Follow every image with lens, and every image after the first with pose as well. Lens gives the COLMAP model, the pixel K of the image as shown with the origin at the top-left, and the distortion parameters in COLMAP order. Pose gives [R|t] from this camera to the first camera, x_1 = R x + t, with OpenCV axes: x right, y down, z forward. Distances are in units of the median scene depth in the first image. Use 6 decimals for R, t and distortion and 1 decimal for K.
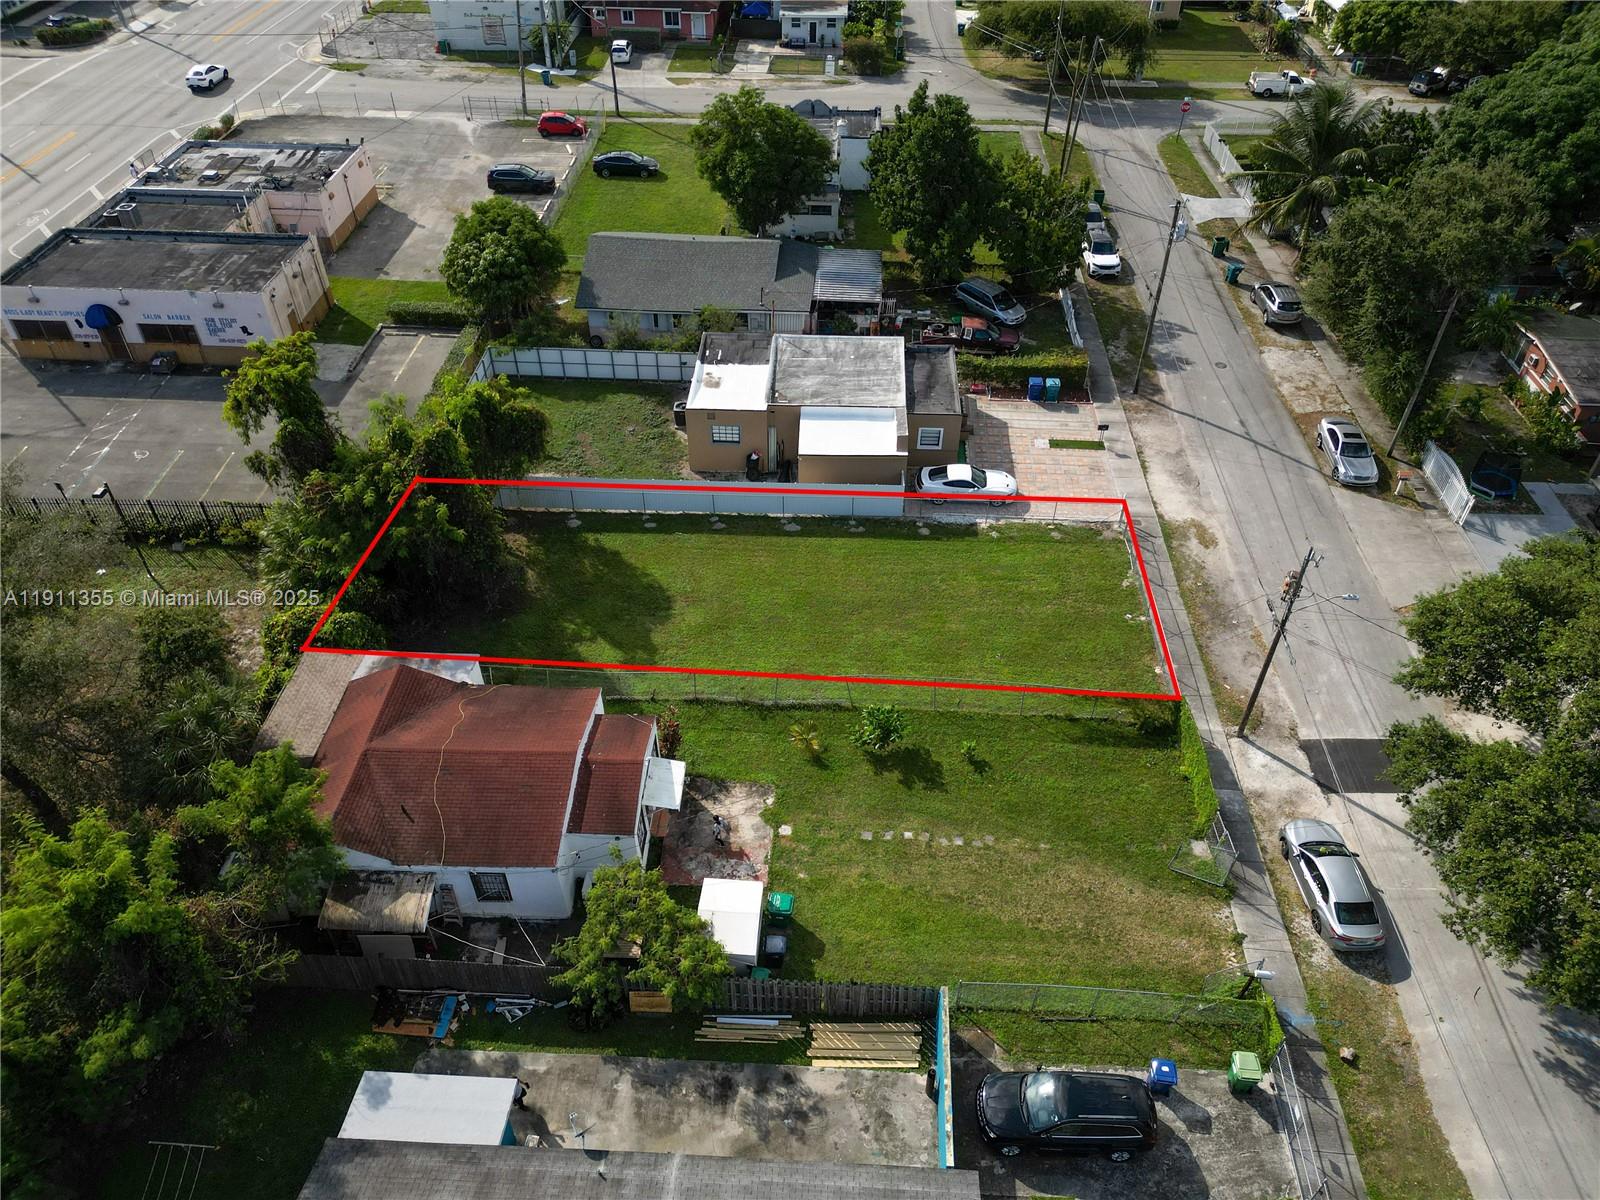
lens RADIAL K [[1119.2, 0, 793.7], [0, 1119.2, 600.1], [0, 0, 1]] dist [0.062200, -0.067474]
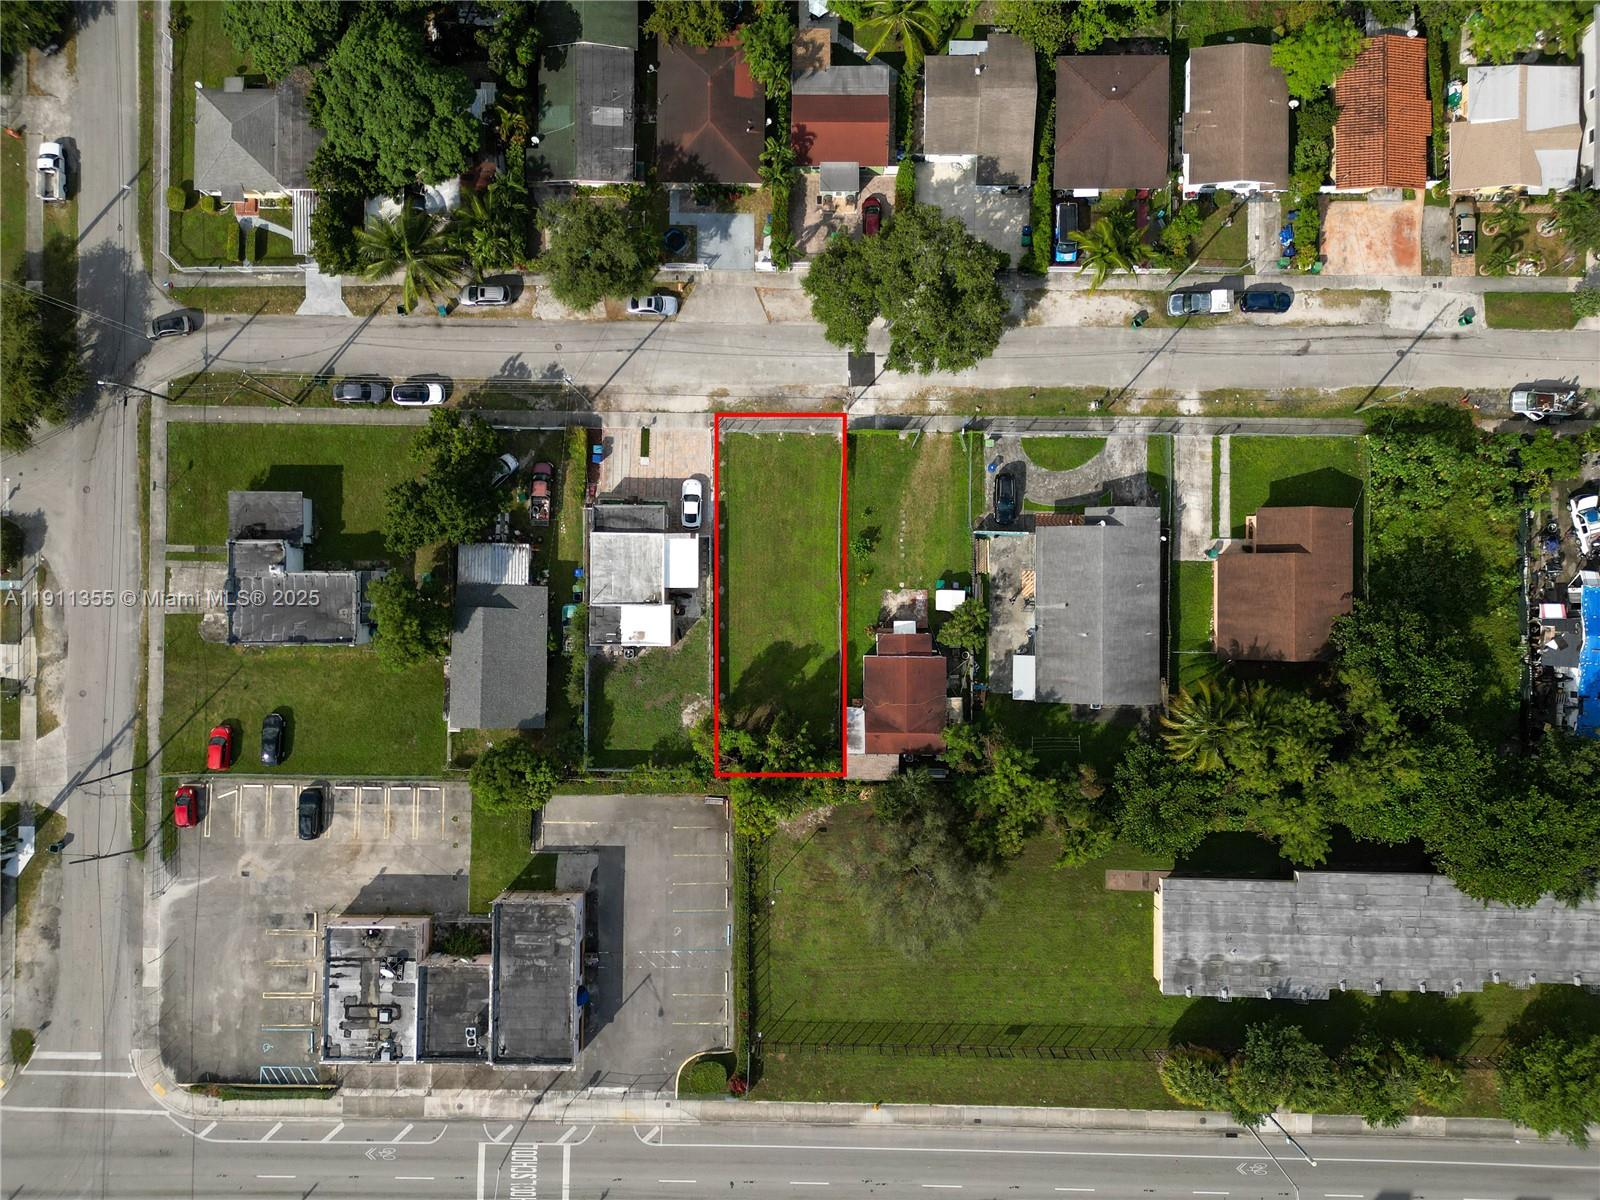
lens RADIAL K [[1119.2, 0, 793.7], [0, 1119.2, 600.1], [0, 0, 1]] dist [0.062200, -0.067474]
pose [[-0.042569, -0.999048, 0.009568, -0.045395], [0.667268, -0.021302, 0.744513, -1.518907], [-0.743600, 0.038078, 0.667539, -0.477555]]
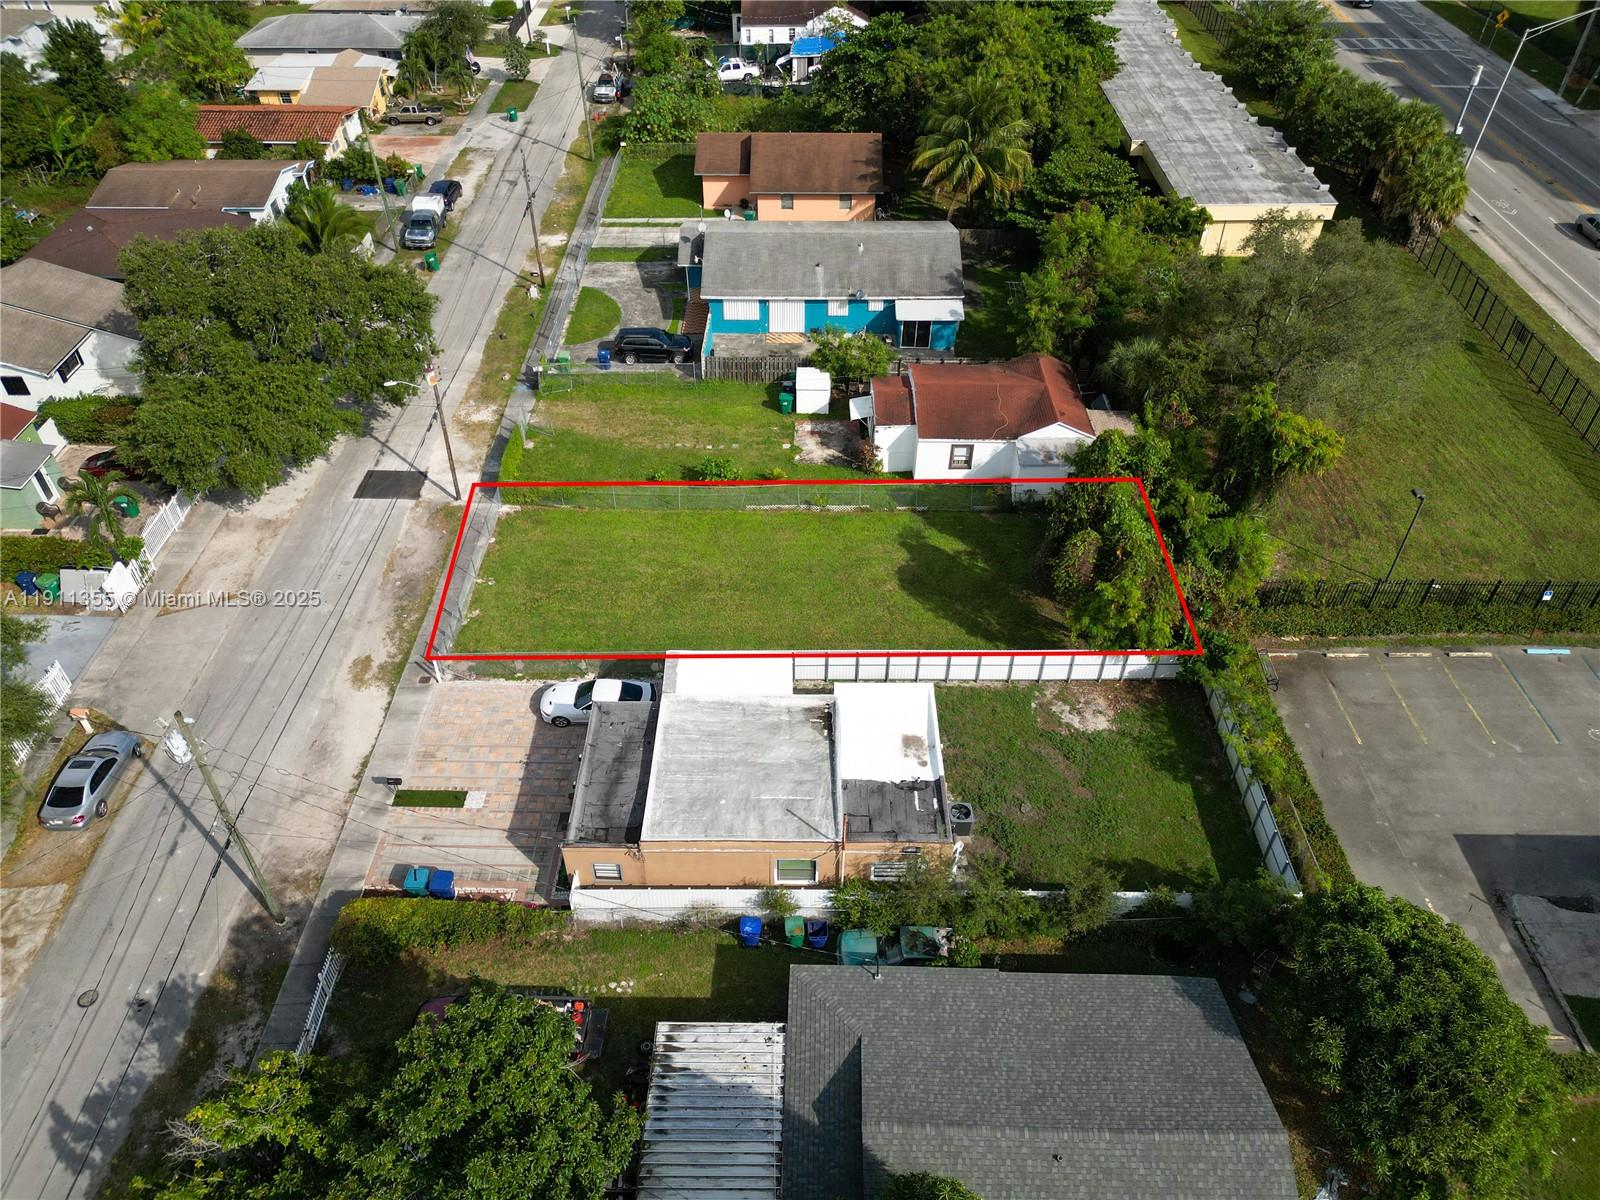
lens RADIAL K [[1119.2, 0, 793.7], [0, 1119.2, 600.1], [0, 0, 1]] dist [0.062200, -0.067474]
pose [[-0.999022, 0.026832, -0.035134, 0.033037], [-0.031322, 0.131244, 0.990855, -1.008174], [0.031197, 0.990987, -0.130275, 1.071728]]
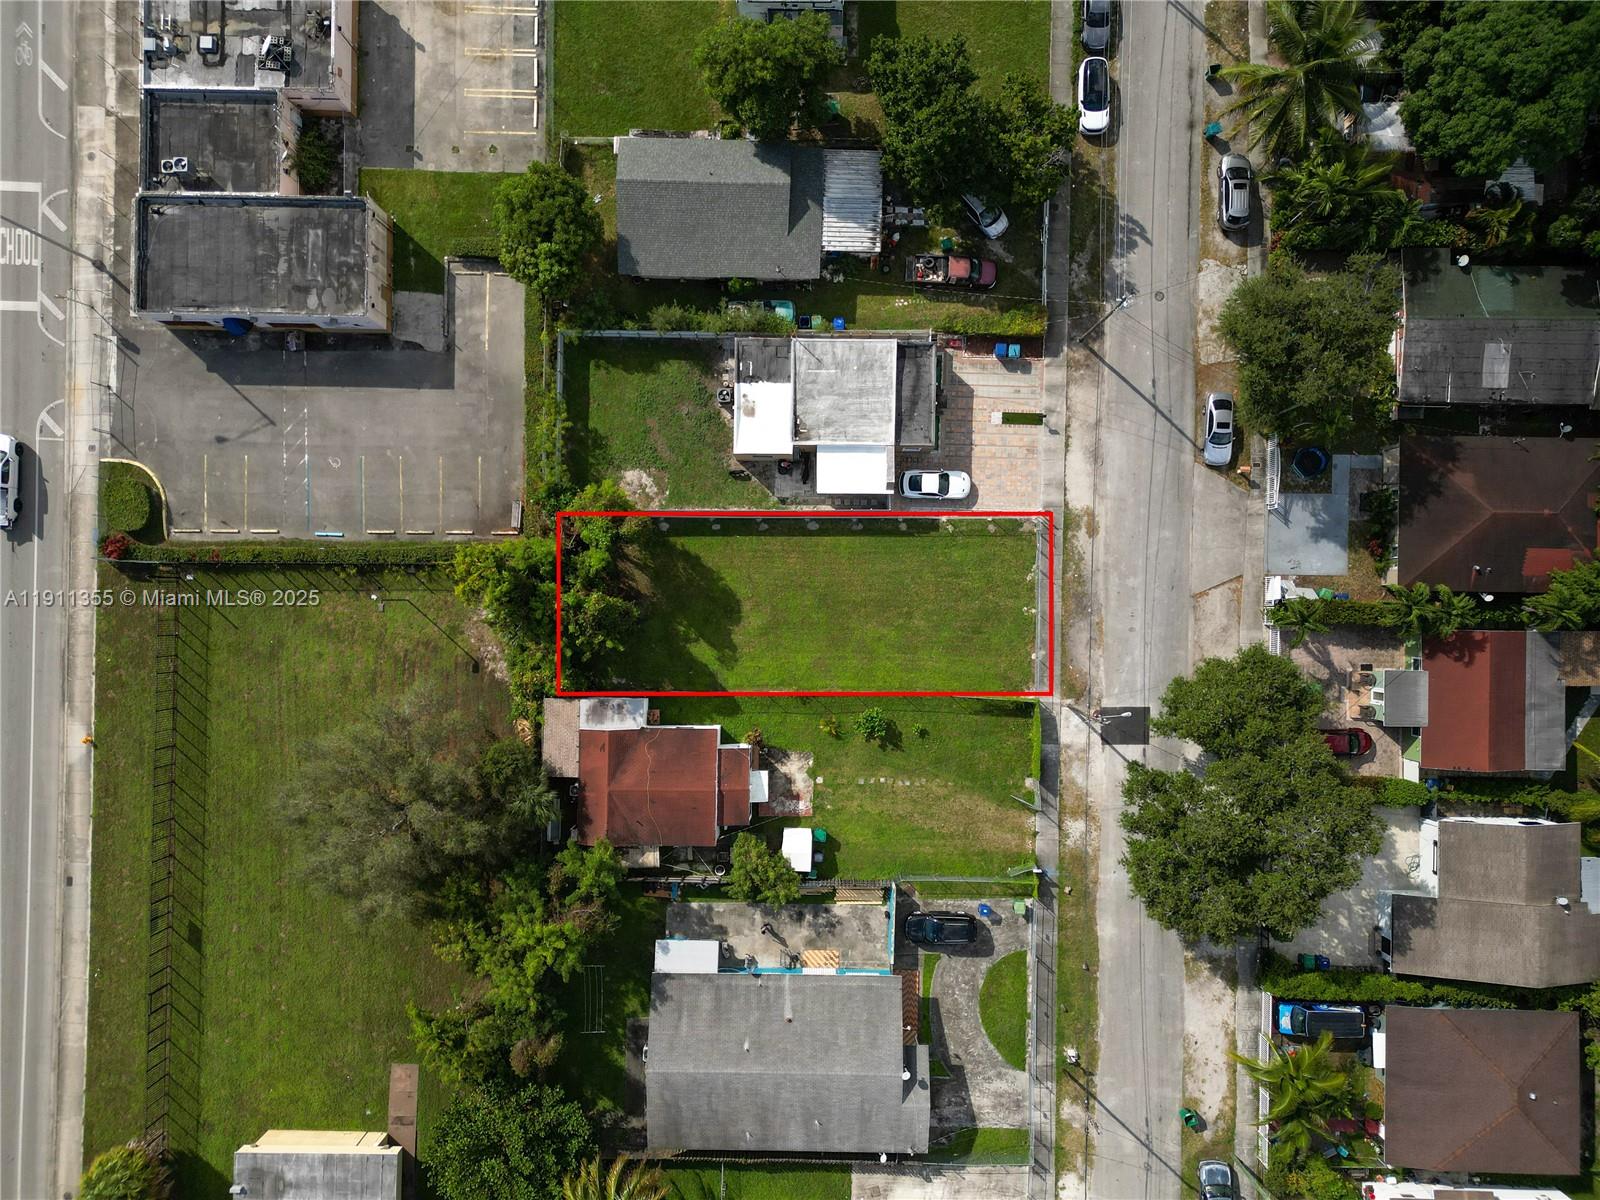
lens RADIAL K [[1119.2, 0, 793.7], [0, 1119.2, 600.1], [0, 0, 1]] dist [0.062200, -0.067474]
pose [[0.999281, -0.037432, -0.006037, -0.021972], [0.029317, 0.661848, 0.749065, -1.104418], [-0.024044, -0.748703, 0.662469, -0.043577]]
